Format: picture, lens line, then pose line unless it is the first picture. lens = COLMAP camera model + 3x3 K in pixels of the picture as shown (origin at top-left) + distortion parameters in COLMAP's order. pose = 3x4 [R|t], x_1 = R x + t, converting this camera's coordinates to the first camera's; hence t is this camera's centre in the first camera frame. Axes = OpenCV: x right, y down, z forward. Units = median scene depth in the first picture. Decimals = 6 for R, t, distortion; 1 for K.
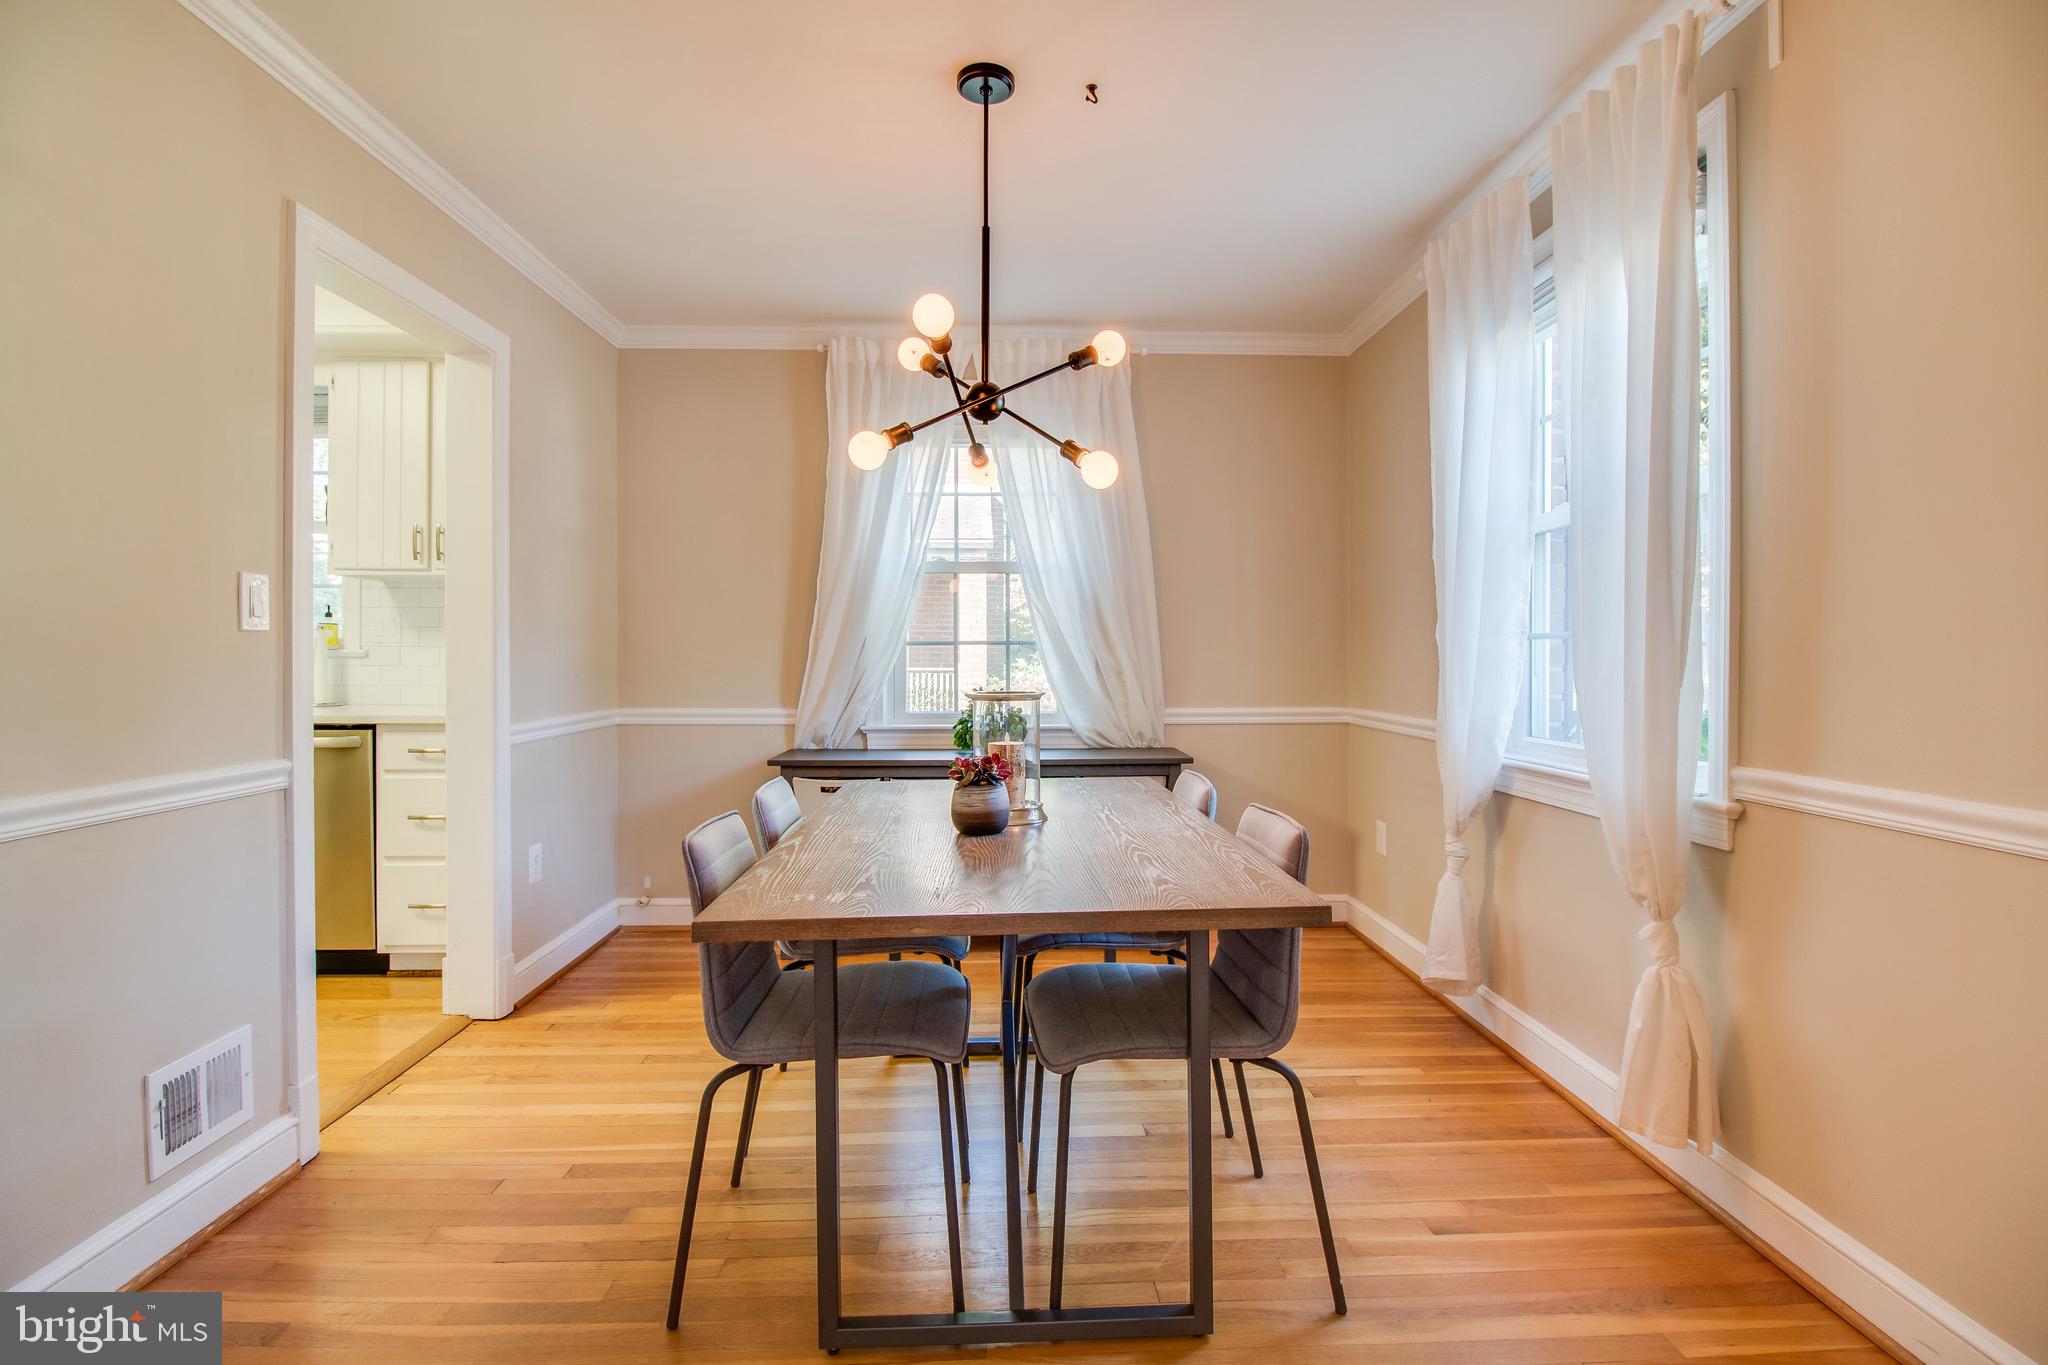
lens RADIAL K [[977.7, 0, 1028.2], [0, 977.7, 675.5], [0, 0, 1]] dist [-0.017537, -0.002178]
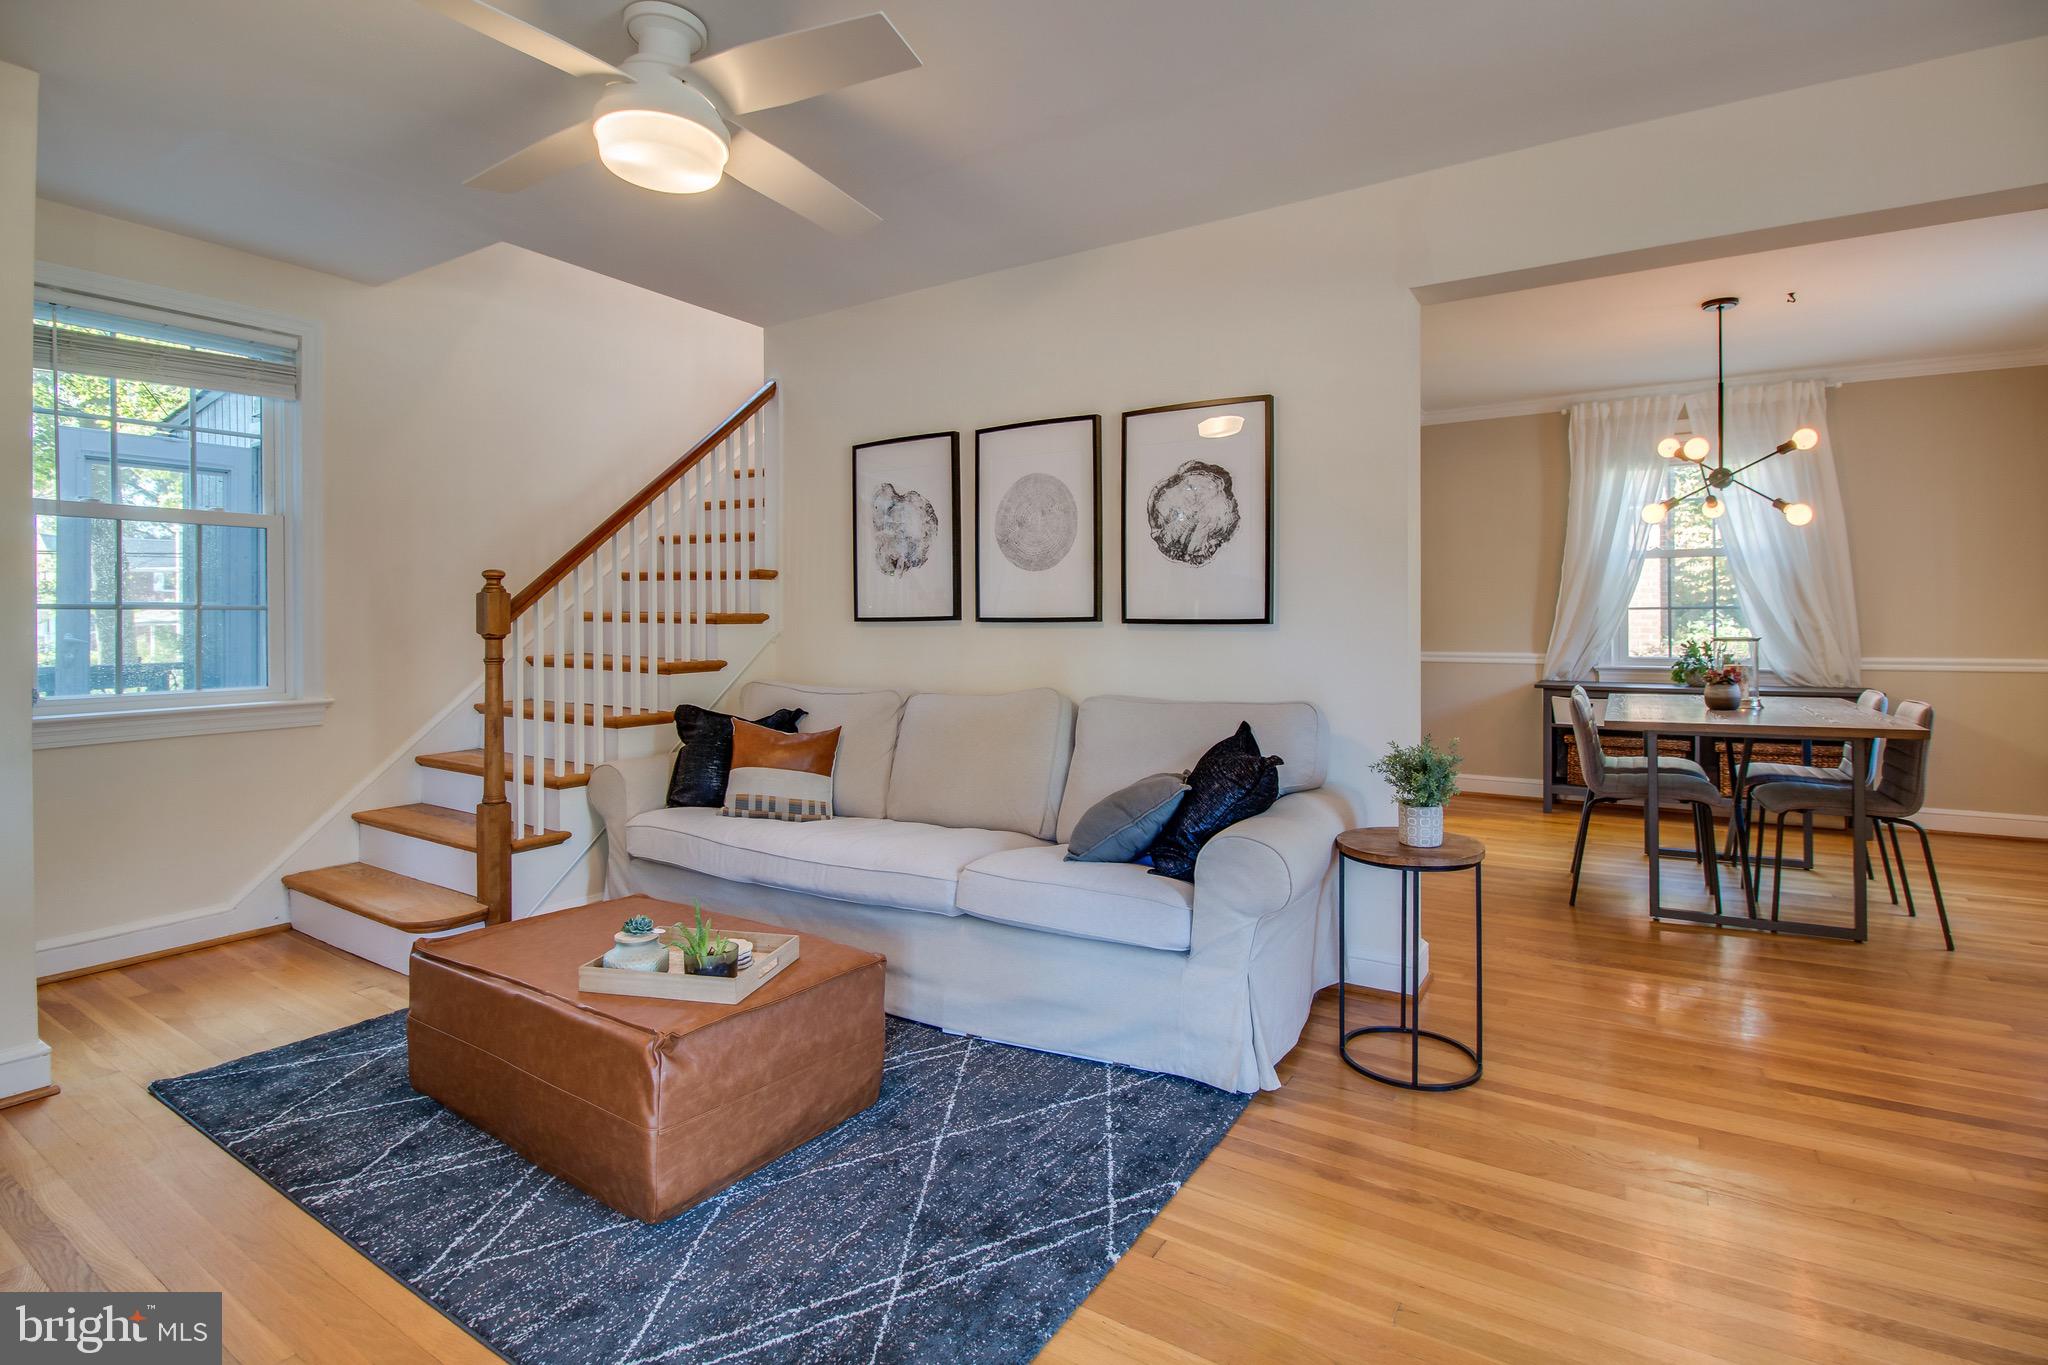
lens RADIAL K [[977.7, 0, 1034.9], [0, 977.7, 628.6], [0, 0, 1]] dist [-0.017537, -0.002178]
pose [[0.828779, -0.001104, -0.559575, -0.054520], [-0.004482, 0.999953, -0.008611, 0.012980], [0.559558, 0.009645, 0.828735, -0.699104]]
